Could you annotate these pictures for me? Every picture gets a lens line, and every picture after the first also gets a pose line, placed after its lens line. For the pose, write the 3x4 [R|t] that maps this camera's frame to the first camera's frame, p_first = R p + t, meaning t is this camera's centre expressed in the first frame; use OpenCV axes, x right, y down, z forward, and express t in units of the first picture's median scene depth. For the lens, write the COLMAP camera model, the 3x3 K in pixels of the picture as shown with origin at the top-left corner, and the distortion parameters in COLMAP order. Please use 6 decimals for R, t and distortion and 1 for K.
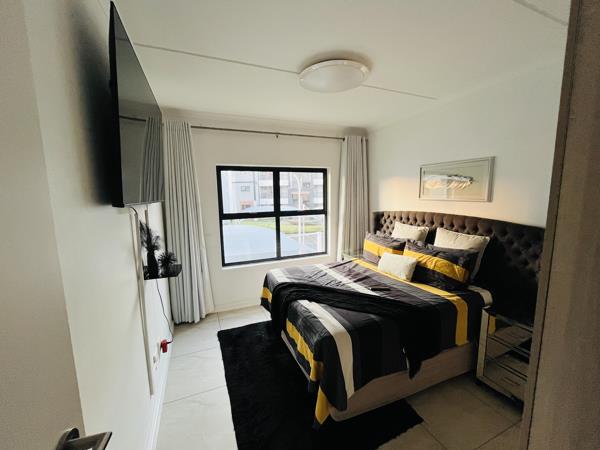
lens RADIAL K [[240.3, 0, 299.3], [0, 240.3, 225.3], [0, 0, 1]] dist [-0.014851, -0.000265]
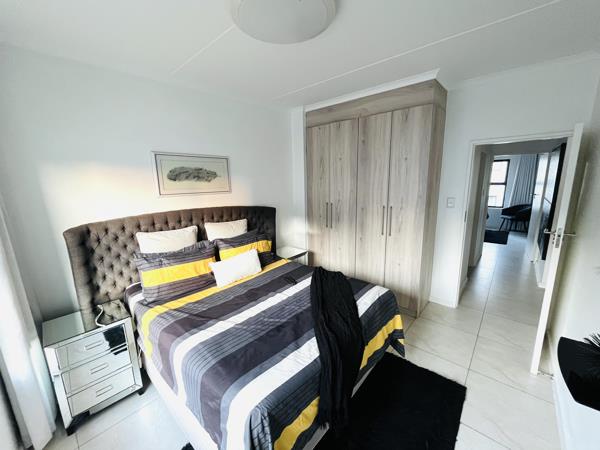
lens RADIAL K [[240.3, 0, 297.7], [0, 240.3, 225.0], [0, 0, 1]] dist [-0.014851, -0.000265]
pose [[-0.430886, -0.139980, 0.891484, -0.481483], [0.147274, 0.963743, 0.222508, -0.157725], [-0.890308, 0.227168, -0.394648, 1.171989]]
